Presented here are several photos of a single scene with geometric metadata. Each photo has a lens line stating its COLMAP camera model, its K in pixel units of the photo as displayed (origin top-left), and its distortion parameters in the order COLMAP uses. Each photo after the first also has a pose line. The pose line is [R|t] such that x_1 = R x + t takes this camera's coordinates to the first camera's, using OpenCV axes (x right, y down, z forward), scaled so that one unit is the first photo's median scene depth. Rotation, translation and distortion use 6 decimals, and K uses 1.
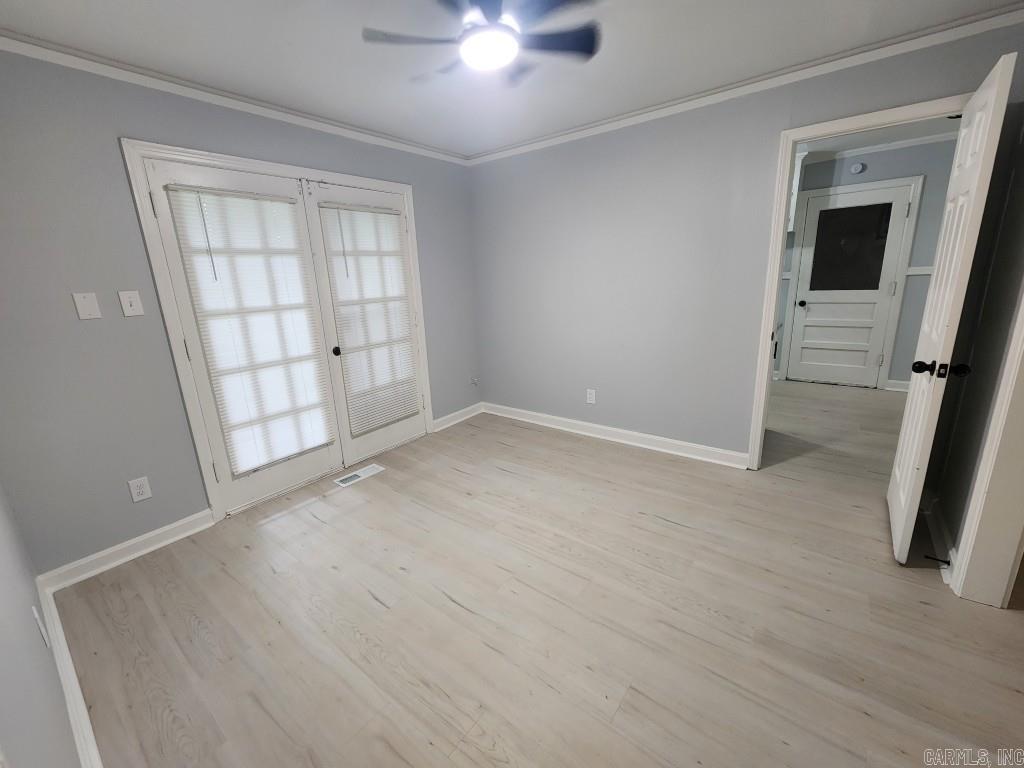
lens RADIAL K [[417.3, 0, 512.8], [0, 417.3, 377.2], [0, 0, 1]] dist [0.000498, 0.000135]
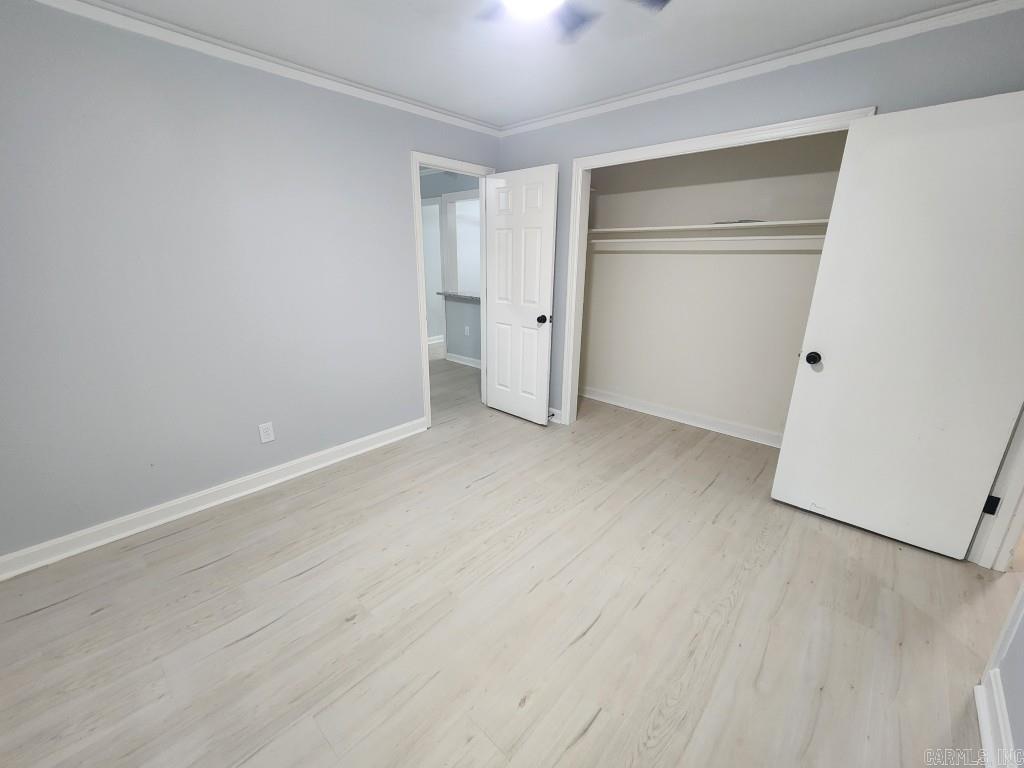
lens RADIAL K [[421.6, 0, 505.4], [0, 421.6, 382.5], [0, 0, 1]] dist [-0.000008, -0.000317]
pose [[0.093899, -0.244065, 0.965202, -0.570567], [0.231017, 0.948366, 0.217334, -0.121020], [-0.968408, 0.202570, 0.145434, 0.604557]]
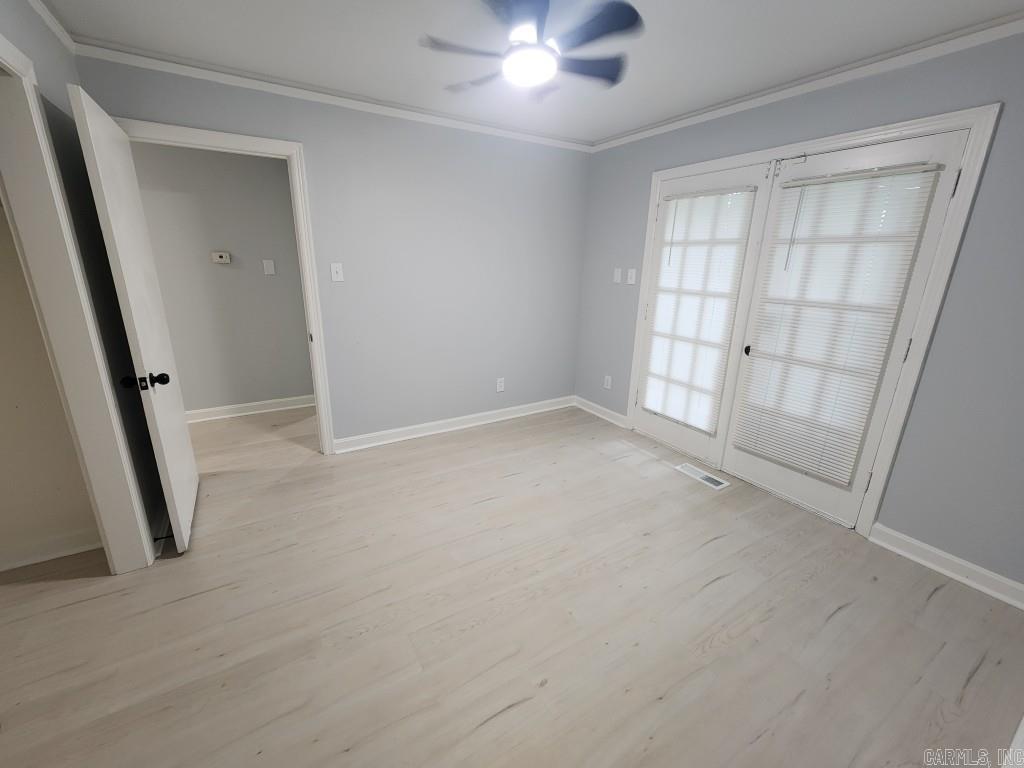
lens RADIAL K [[410.8, 0, 501.1], [0, 410.8, 379.1], [0, 0, 1]] dist [0.000850, -0.000261]
pose [[-0.363158, 0.288183, -0.886040, 0.625747], [-0.236795, 0.891194, 0.386914, -0.240491], [0.901135, 0.350320, -0.255403, 0.814054]]
